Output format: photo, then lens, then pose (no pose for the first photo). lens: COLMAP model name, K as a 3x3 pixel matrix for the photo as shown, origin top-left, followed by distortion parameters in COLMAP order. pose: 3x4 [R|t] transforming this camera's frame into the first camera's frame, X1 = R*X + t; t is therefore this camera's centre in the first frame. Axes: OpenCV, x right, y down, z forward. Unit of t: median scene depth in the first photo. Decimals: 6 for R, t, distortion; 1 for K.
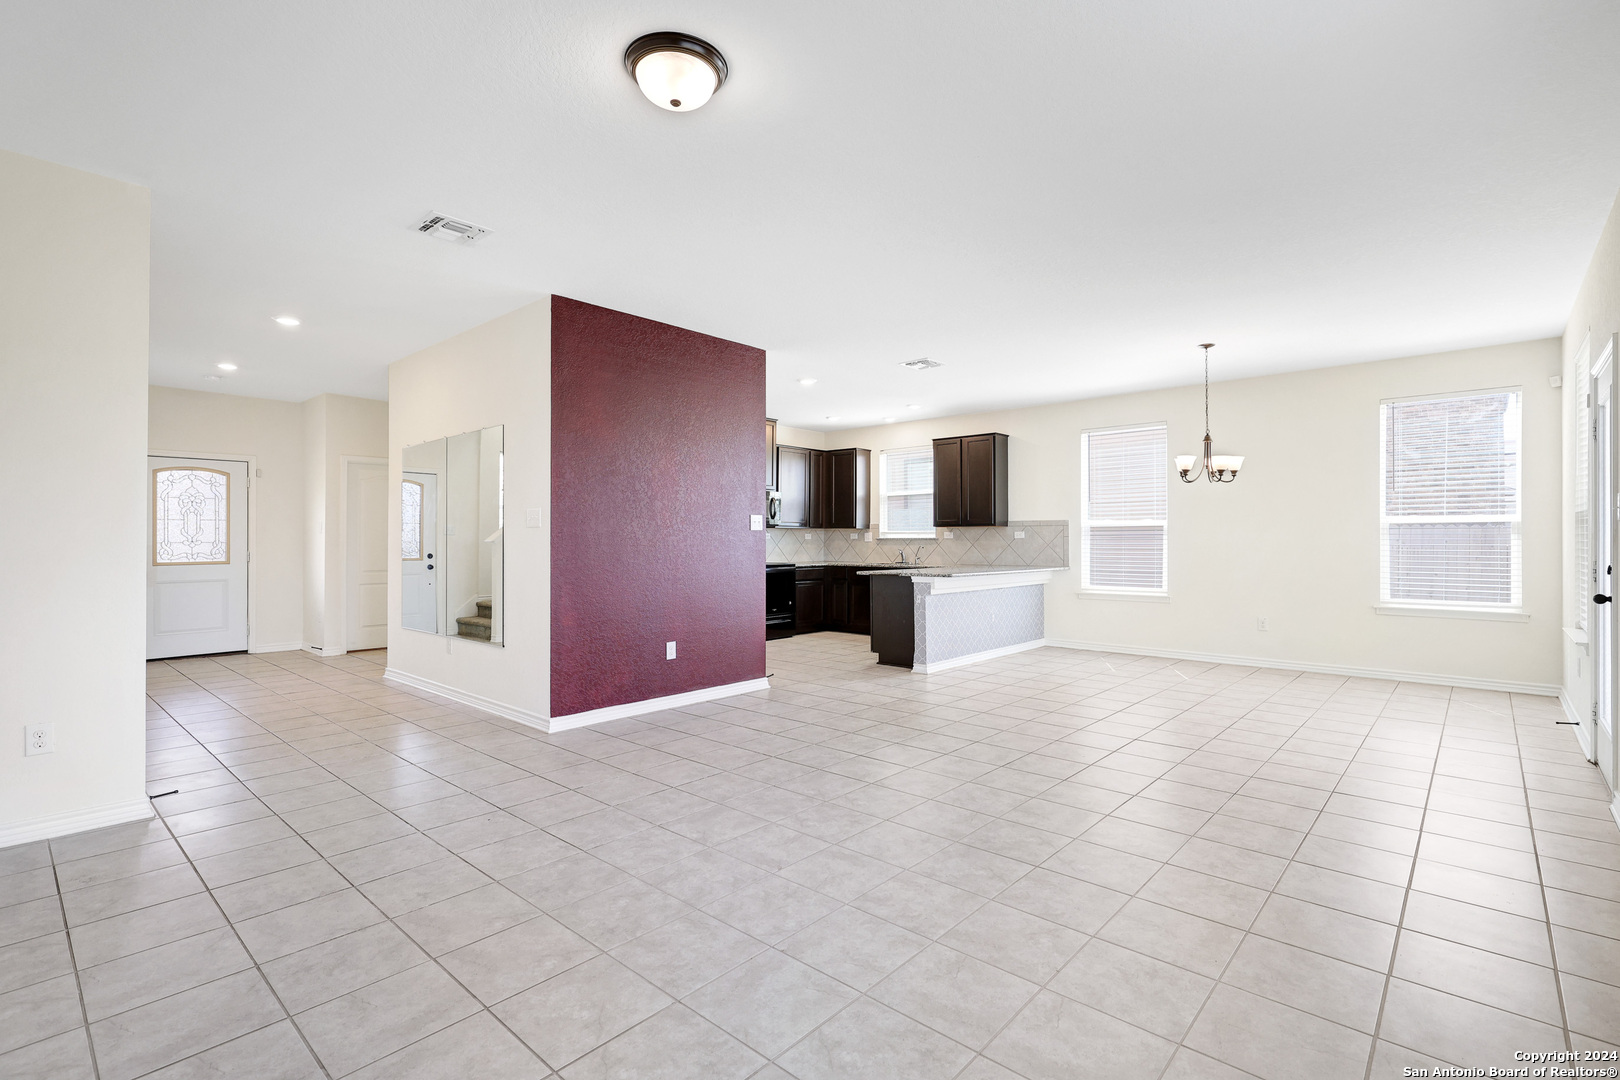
lens RADIAL K [[745.5, 0, 805.8], [0, 745.5, 532.4], [0, 0, 1]] dist [0.004572, -0.000375]
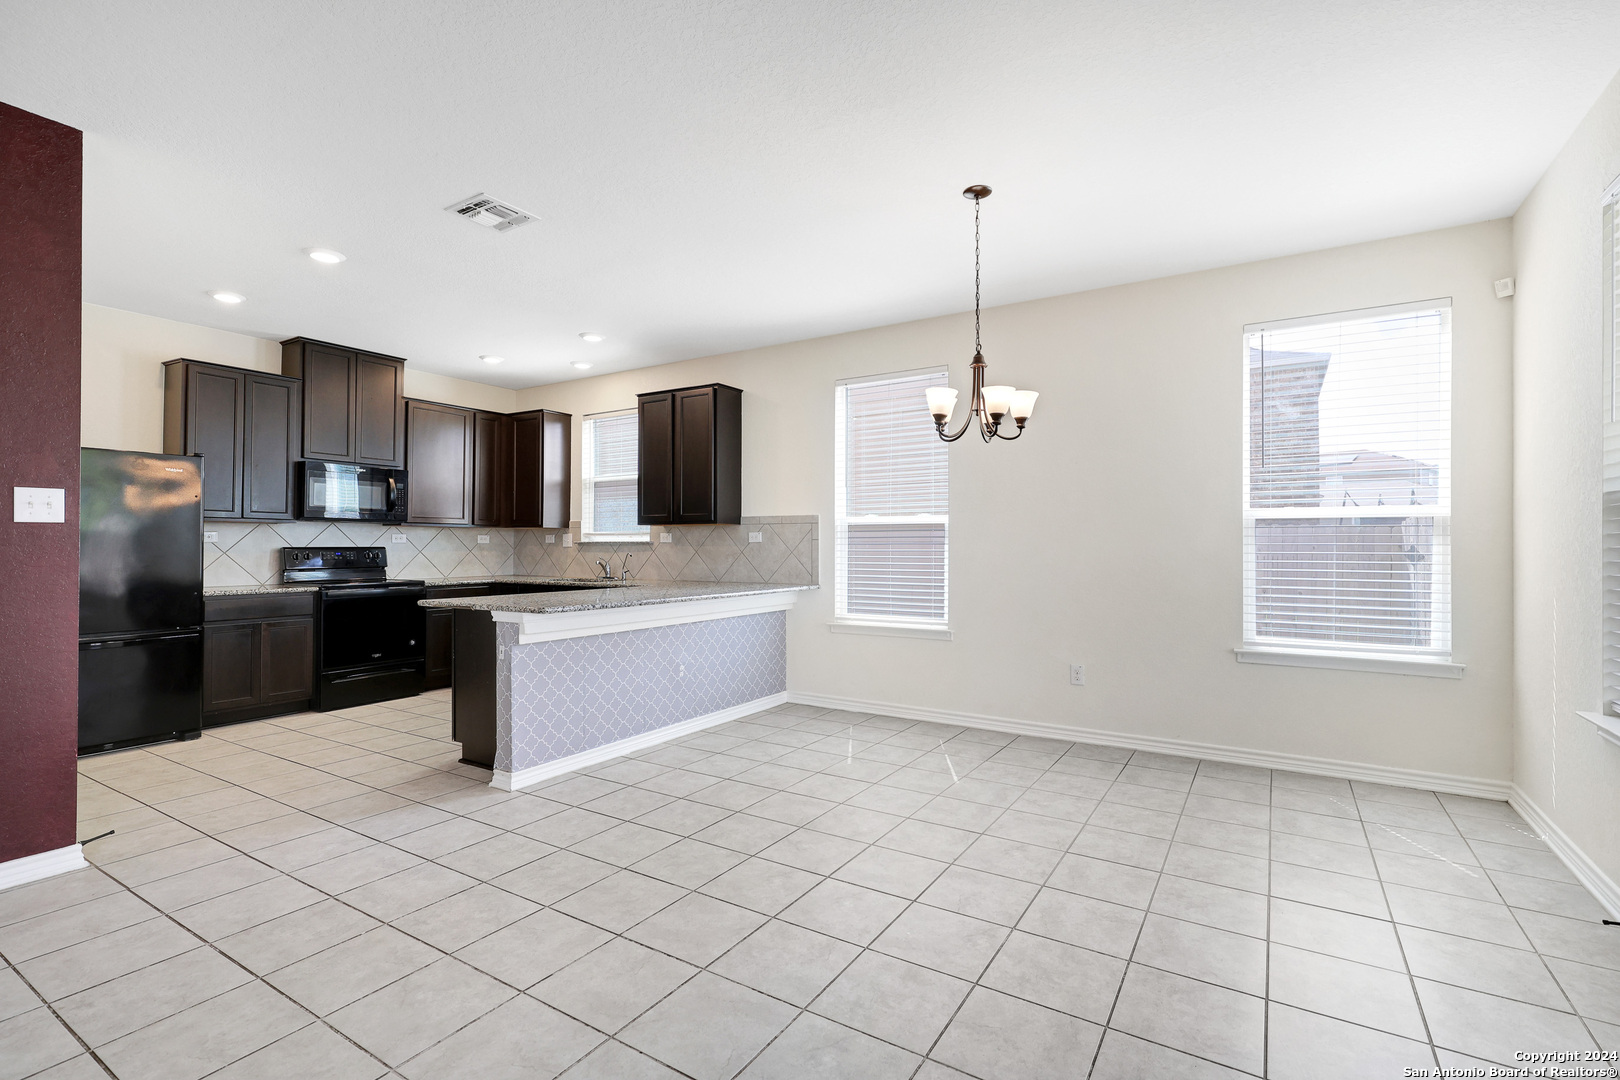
lens RADIAL K [[745.5, 0, 814.7], [0, 745.5, 535.9], [0, 0, 1]] dist [0.004572, -0.000375]
pose [[0.983263, 0.003305, 0.182161, 0.326287], [-0.002957, 0.999993, -0.002183, 0.005243], [-0.182166, 0.001608, 0.983266, 0.490861]]
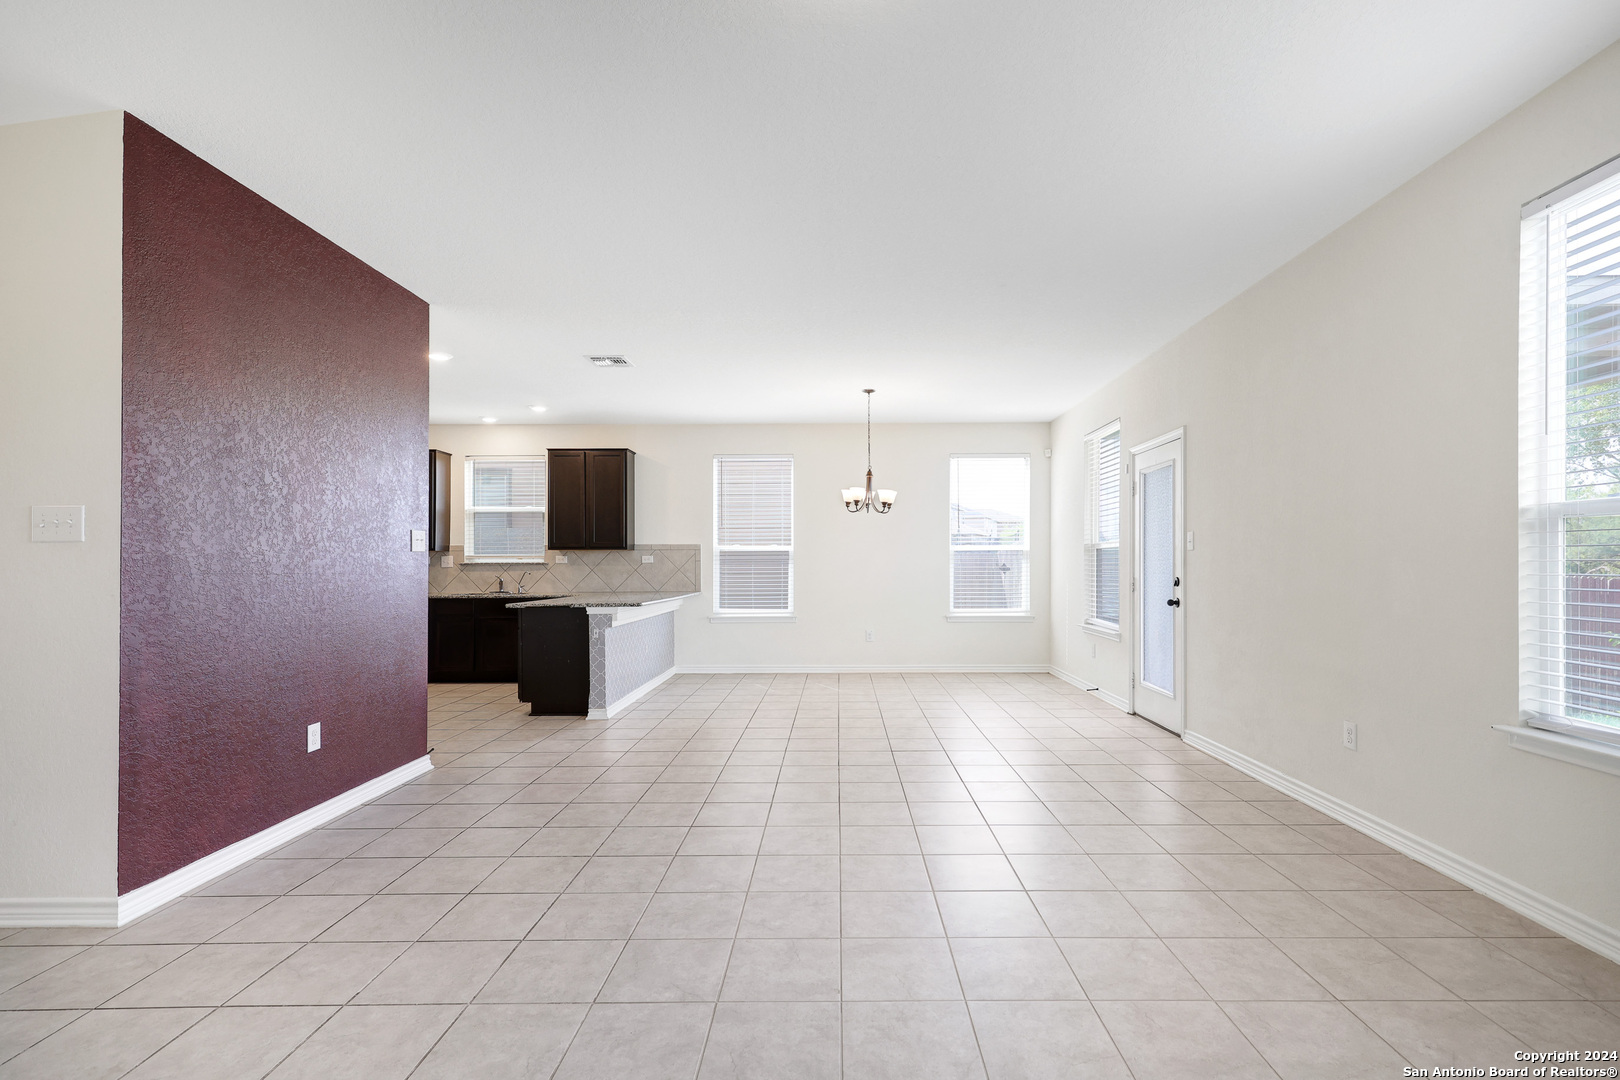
lens RADIAL K [[745.5, 0, 834.1], [0, 745.5, 562.7], [0, 0, 1]] dist [0.004572, -0.000375]
pose [[0.742630, -0.000863, 0.669701, -0.260712], [-0.003785, 0.999978, 0.005486, 0.002298], [-0.669691, -0.006609, 0.742610, 0.205718]]
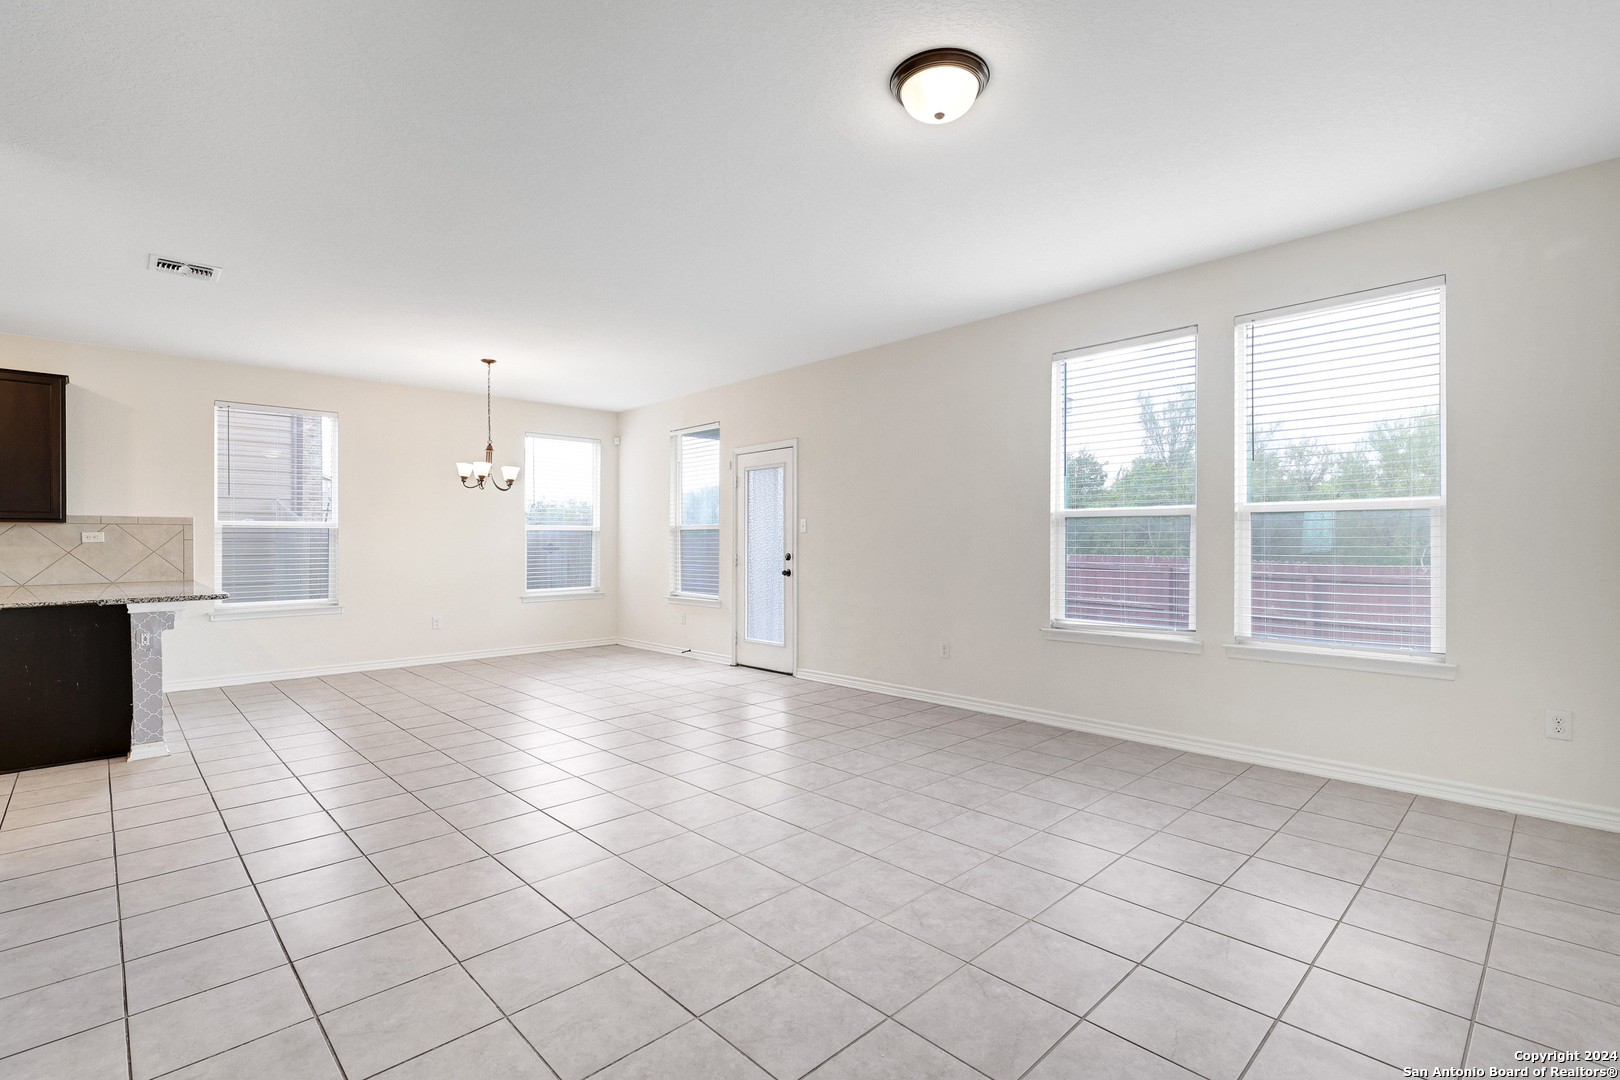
lens RADIAL K [[745.5, 0, 825.9], [0, 745.5, 545.8], [0, 0, 1]] dist [0.004572, -0.000375]
pose [[0.058946, -0.004264, 0.998252, -0.515013], [-0.006456, 0.999968, 0.004652, 0.005548], [-0.998240, -0.006719, 0.058916, 0.465714]]
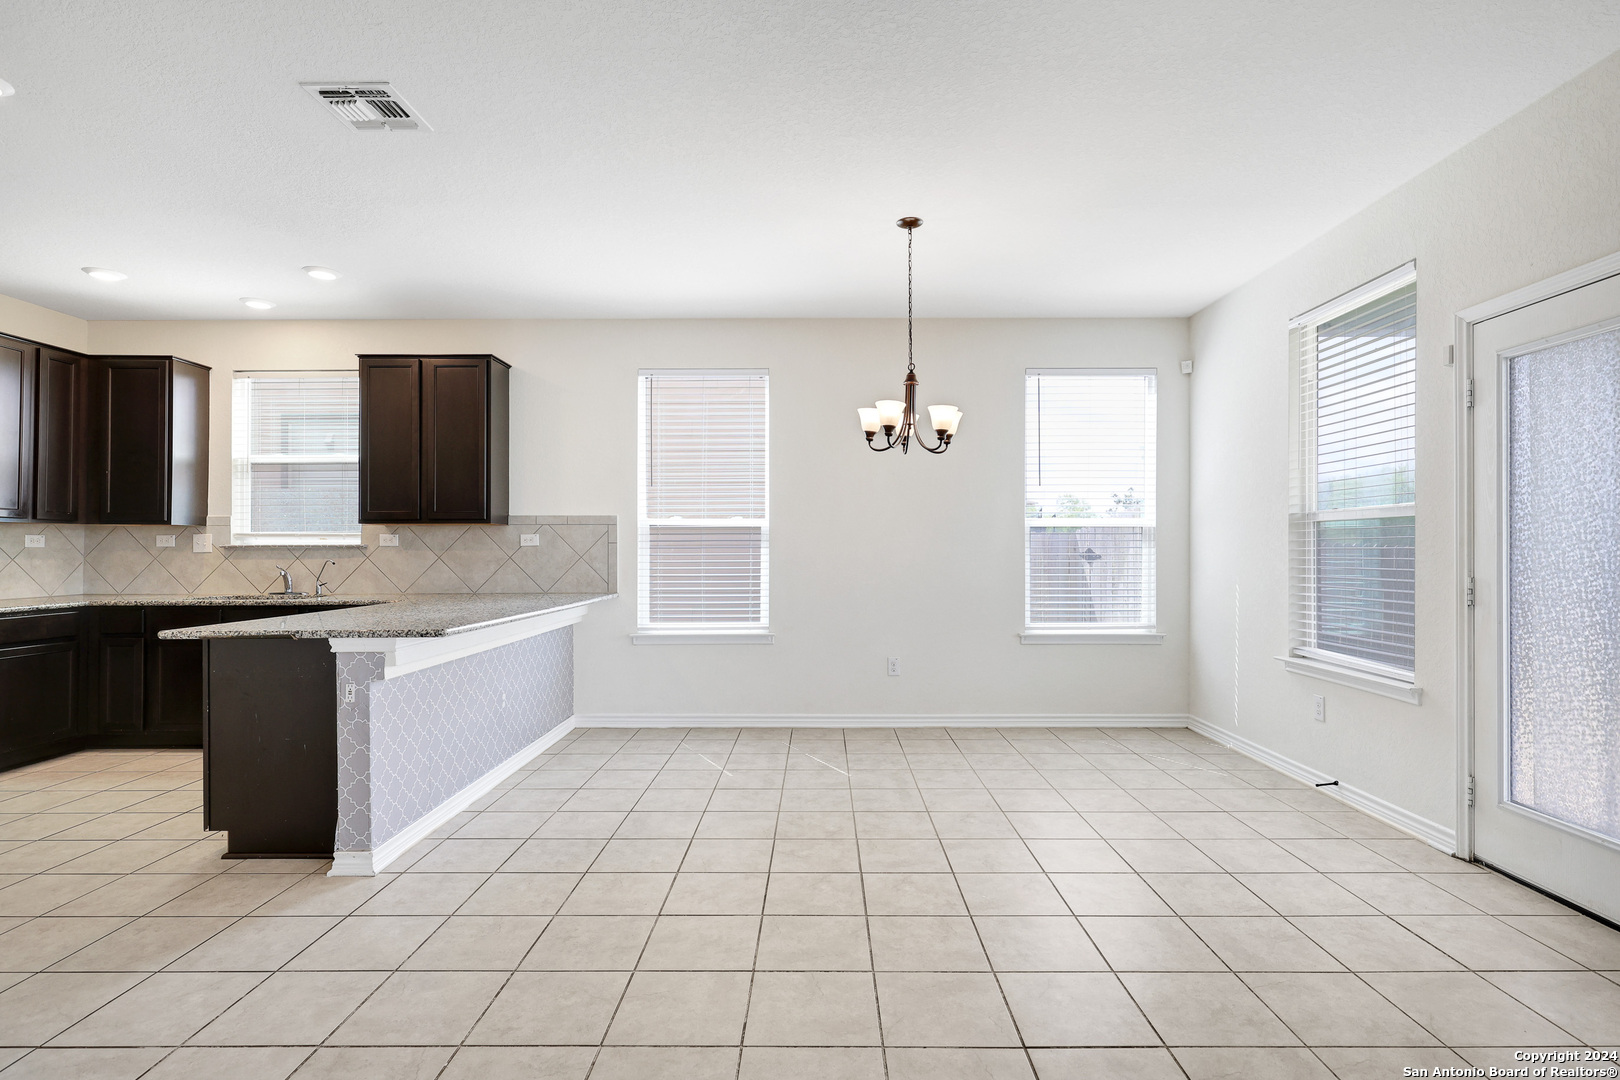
lens RADIAL K [[796.2, 0, 820.0], [0, 796.2, 542.5], [0, 0, 1]] dist [-0.001562, 0.001279]
pose [[0.739233, 0.004492, 0.673435, 0.055603], [-0.005796, 0.999983, -0.000308, 0.006356], [-0.673425, -0.003676, 0.739246, 0.590878]]
